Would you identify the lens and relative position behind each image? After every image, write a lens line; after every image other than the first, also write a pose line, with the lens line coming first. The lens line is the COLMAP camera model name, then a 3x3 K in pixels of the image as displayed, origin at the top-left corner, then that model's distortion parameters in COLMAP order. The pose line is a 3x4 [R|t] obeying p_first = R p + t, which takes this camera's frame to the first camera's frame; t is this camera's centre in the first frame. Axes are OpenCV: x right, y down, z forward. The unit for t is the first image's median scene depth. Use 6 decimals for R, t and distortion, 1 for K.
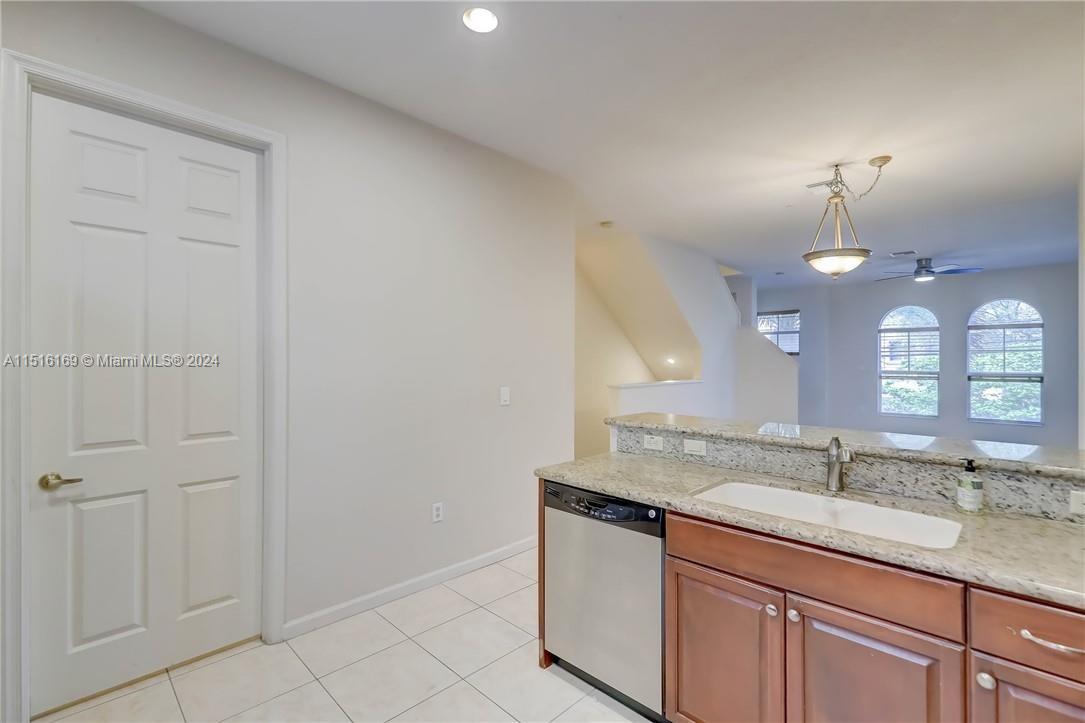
lens RADIAL K [[493.2, 0, 542.2], [0, 493.2, 358.4], [0, 0, 1]] dist [0.003034, 0.000421]
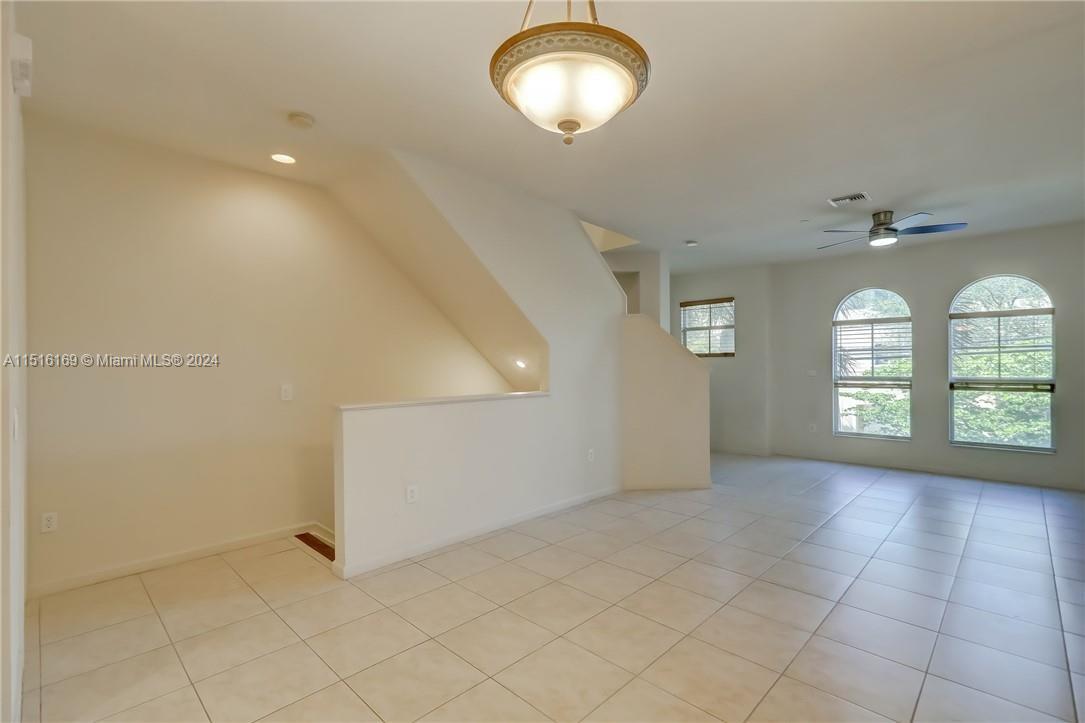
lens RADIAL K [[493.2, 0, 544.2], [0, 493.2, 366.2], [0, 0, 1]] dist [0.003034, 0.000421]
pose [[0.999961, -0.004098, 0.007806, 0.262875], [0.004081, 0.999989, 0.002233, 0.006898], [-0.007815, -0.002201, 0.999967, 0.282416]]
